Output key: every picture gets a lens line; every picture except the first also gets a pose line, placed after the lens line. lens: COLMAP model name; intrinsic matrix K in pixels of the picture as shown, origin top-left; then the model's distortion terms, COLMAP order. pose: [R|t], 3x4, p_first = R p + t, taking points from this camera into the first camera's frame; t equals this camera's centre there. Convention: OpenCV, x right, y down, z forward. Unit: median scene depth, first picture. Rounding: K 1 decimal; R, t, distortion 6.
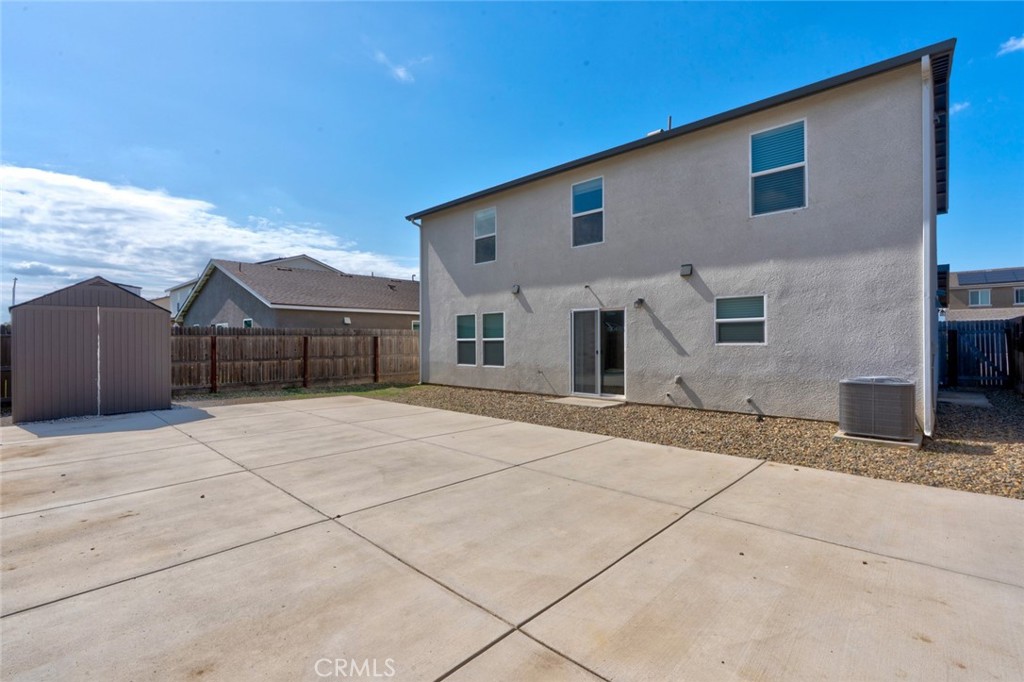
lens RADIAL K [[474.2, 0, 514.3], [0, 474.2, 327.6], [0, 0, 1]] dist [-0.001271, 0.000818]
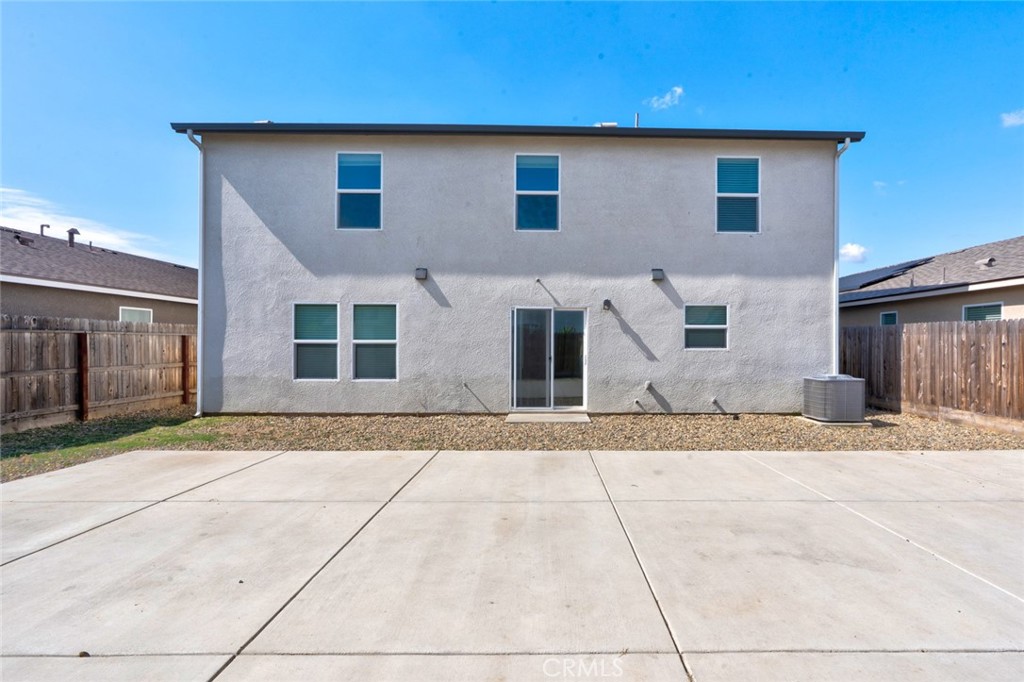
lens RADIAL K [[485.6, 0, 512.0], [0, 485.6, 341.0], [0, 0, 1]] dist [-0.002292, 0.000375]
pose [[0.711068, 0.019290, 0.702858, -0.486991], [-0.027077, 0.999633, -0.000042, 0.022485], [-0.702601, -0.019002, 0.711330, 0.421858]]
